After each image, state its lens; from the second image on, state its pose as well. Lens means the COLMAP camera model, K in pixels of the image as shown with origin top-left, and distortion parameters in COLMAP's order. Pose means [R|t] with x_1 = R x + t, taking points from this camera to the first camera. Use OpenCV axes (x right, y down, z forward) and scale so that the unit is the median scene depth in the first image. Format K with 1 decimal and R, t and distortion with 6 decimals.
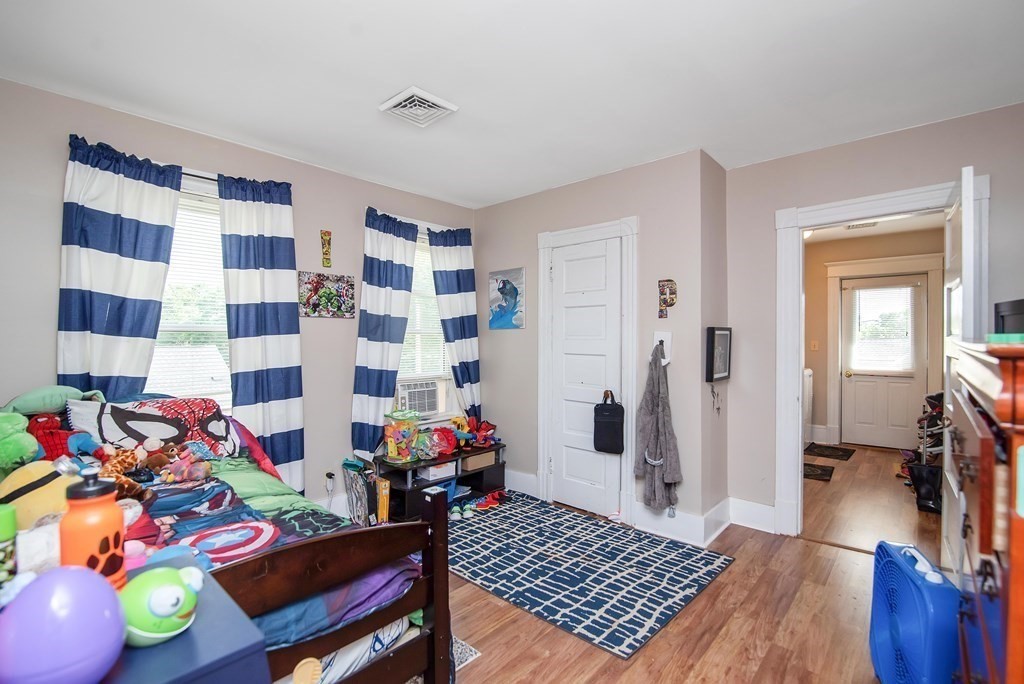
lens RADIAL K [[470.2, 0, 510.8], [0, 470.2, 346.8], [0, 0, 1]] dist [-0.016009, -0.000443]
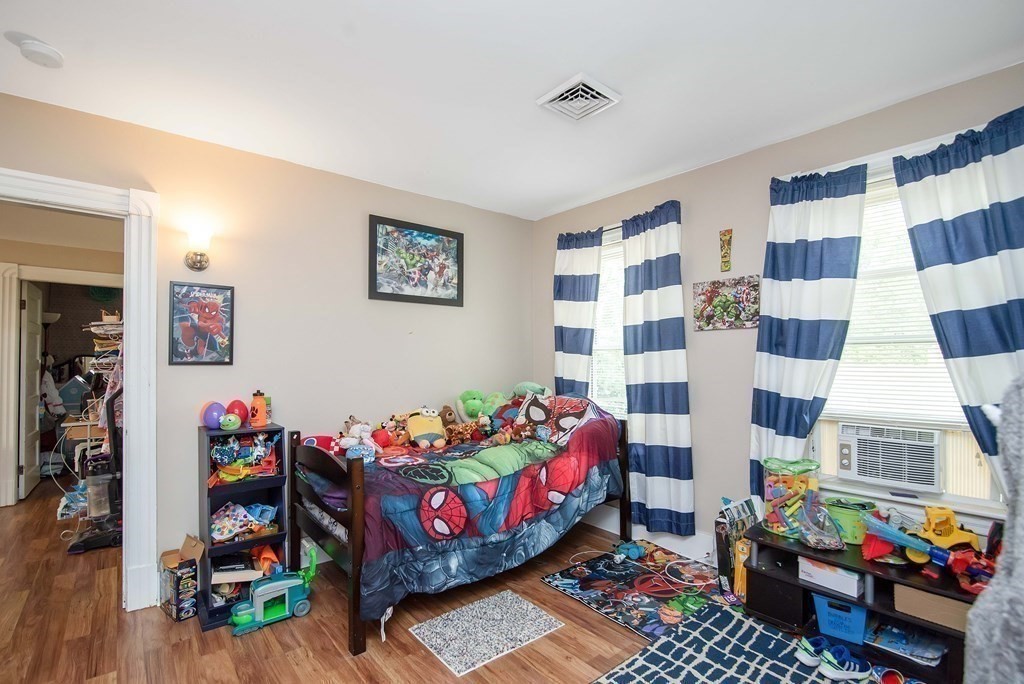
lens RADIAL K [[481.7, 0, 511.9], [0, 481.7, 354.1], [0, 0, 1]] dist [-0.000840, -0.000348]
pose [[-0.145645, -0.010379, -0.989282, 0.545326], [-0.015366, 0.999848, -0.008228, -0.003314], [0.989218, 0.014003, -0.145783, 0.739437]]
